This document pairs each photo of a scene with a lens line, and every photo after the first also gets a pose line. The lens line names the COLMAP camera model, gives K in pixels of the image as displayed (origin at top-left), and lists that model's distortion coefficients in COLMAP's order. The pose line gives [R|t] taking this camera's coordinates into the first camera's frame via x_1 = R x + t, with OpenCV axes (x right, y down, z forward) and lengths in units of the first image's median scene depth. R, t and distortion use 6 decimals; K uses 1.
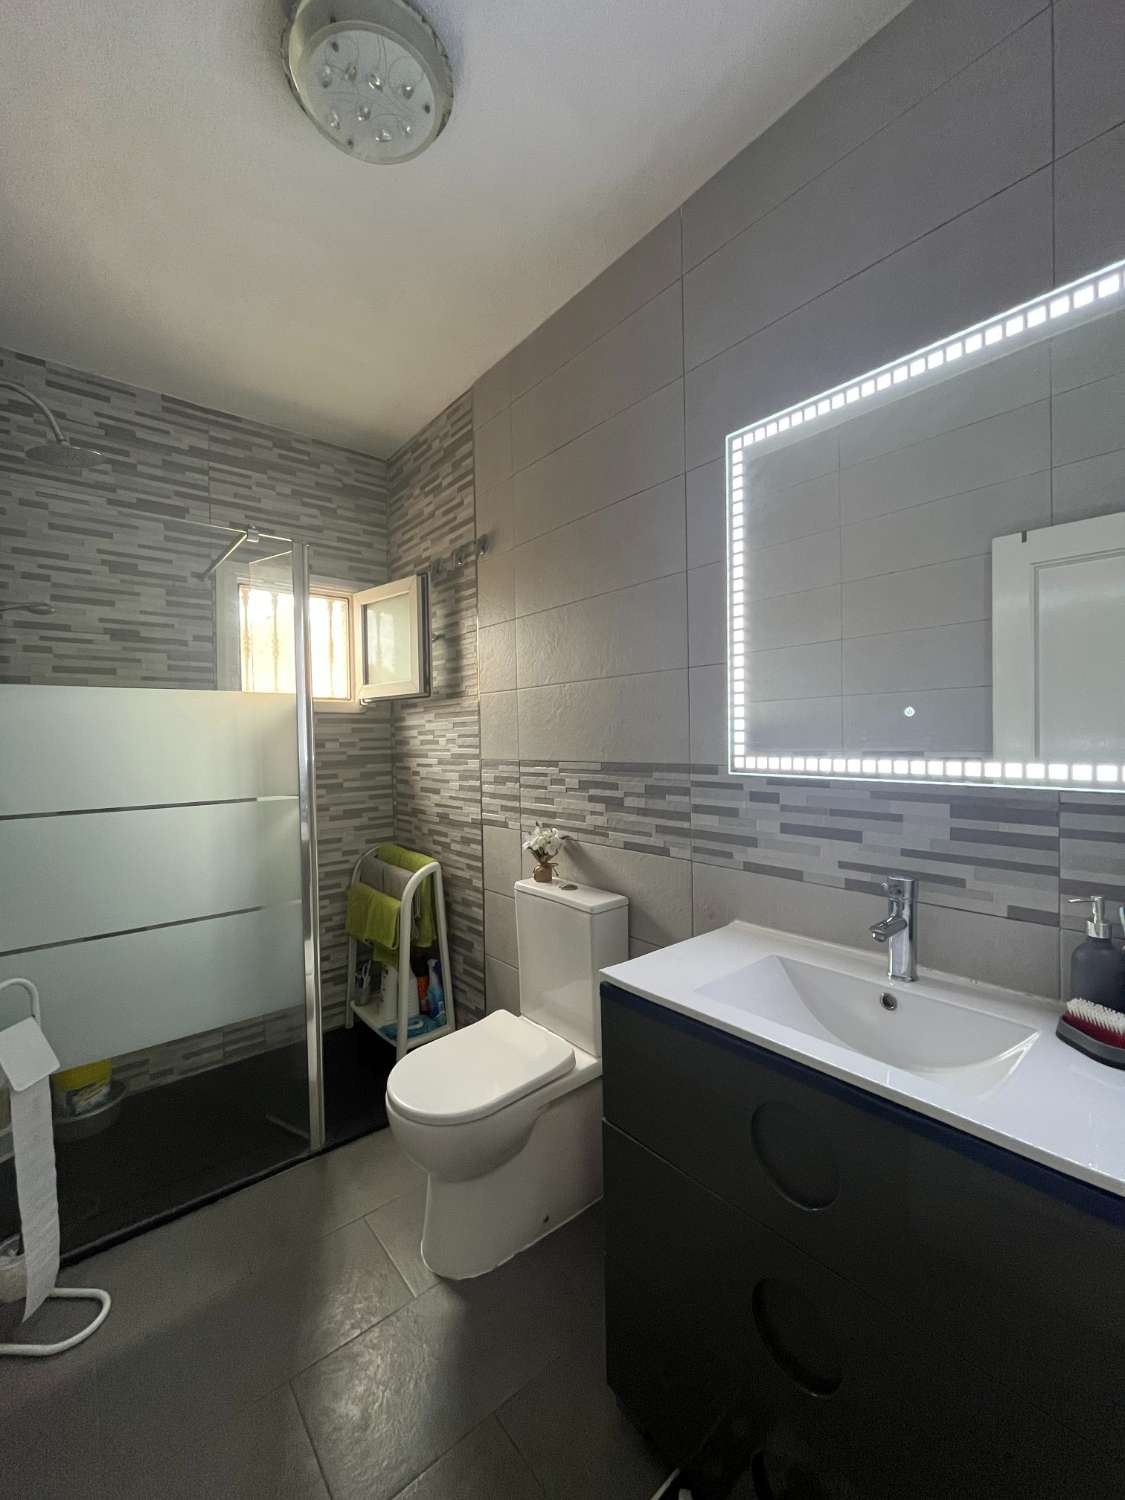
lens RADIAL K [[608.2, 0, 563.3], [0, 608.2, 747.2], [0, 0, 1]] dist [-0.002856, 0.000484]
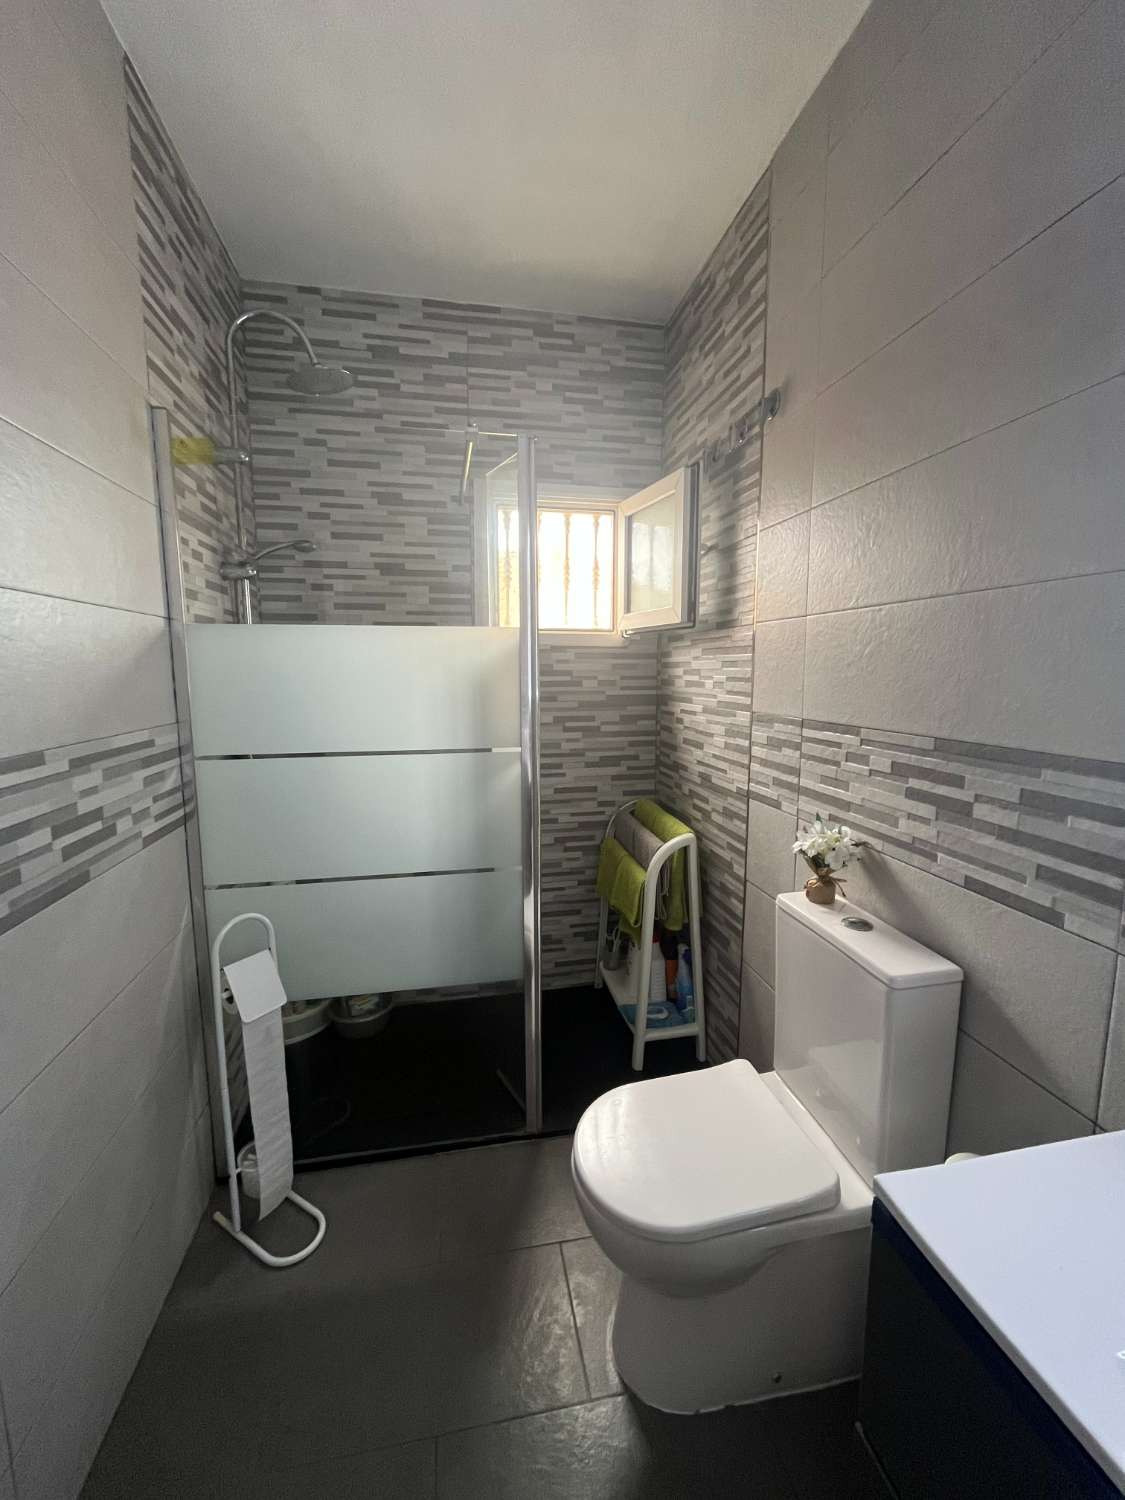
lens RADIAL K [[608.2, 0, 563.3], [0, 608.2, 747.2], [0, 0, 1]] dist [-0.002856, 0.000484]
pose [[0.874170, 0.080900, -0.478834, 0.022435], [-0.022586, 0.991732, 0.126321, -0.025769], [0.485094, -0.099611, 0.868770, 0.228134]]
